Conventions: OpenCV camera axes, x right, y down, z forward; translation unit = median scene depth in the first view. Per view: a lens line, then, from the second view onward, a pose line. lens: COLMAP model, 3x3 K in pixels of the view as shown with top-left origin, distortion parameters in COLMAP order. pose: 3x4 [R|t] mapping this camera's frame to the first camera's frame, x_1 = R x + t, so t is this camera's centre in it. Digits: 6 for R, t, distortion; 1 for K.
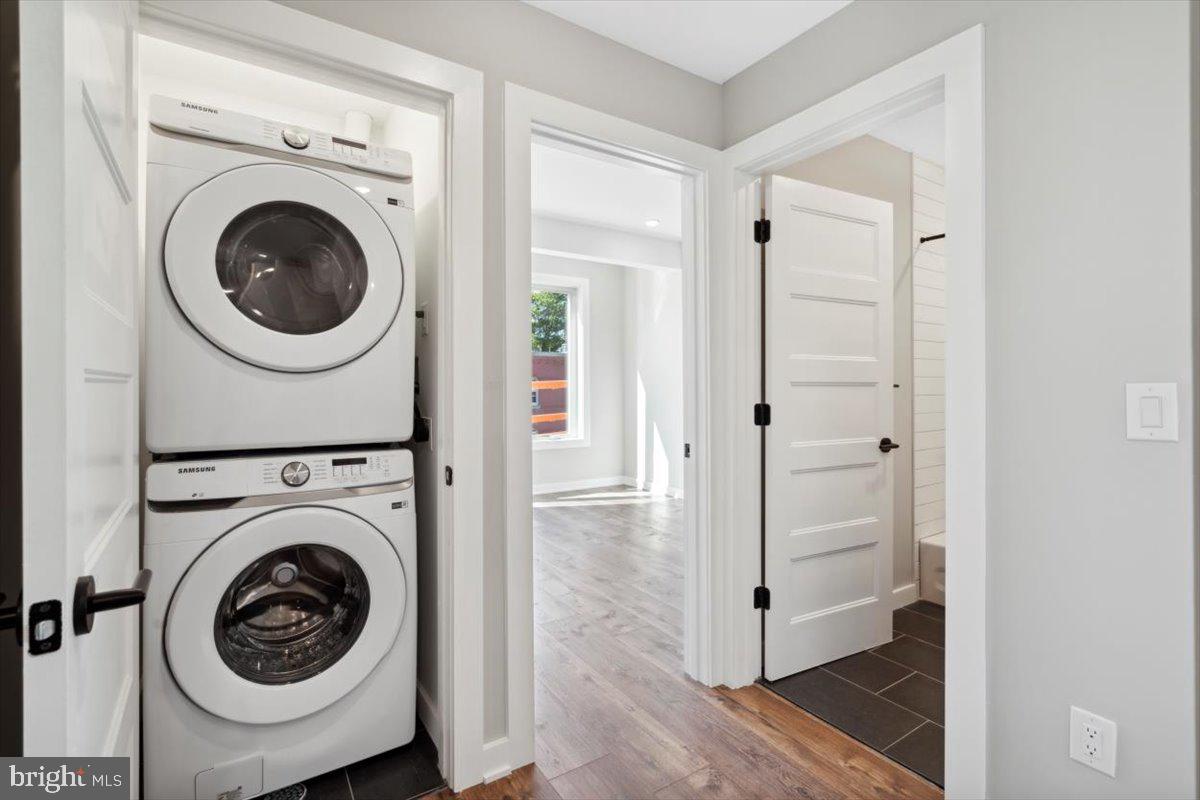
lens RADIAL K [[551.0, 0, 599.6], [0, 551.0, 394.0], [0, 0, 1]] dist [0.002238, 0.001108]
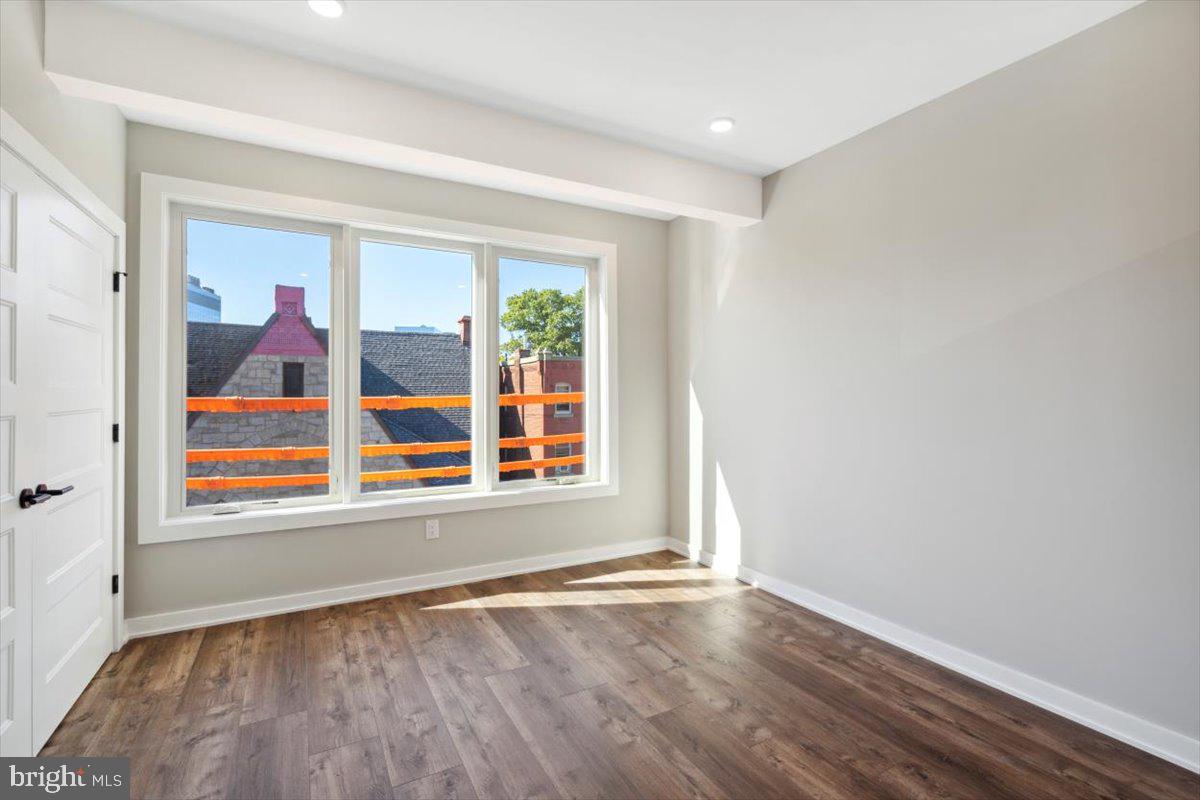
lens RADIAL K [[551.0, 0, 597.6], [0, 551.0, 394.2], [0, 0, 1]] dist [0.002238, 0.001108]
pose [[0.997225, -0.001450, -0.074431, 0.008038], [0.000810, 0.999962, -0.008627, -0.021870], [0.074441, 0.008543, 0.997189, 0.338425]]
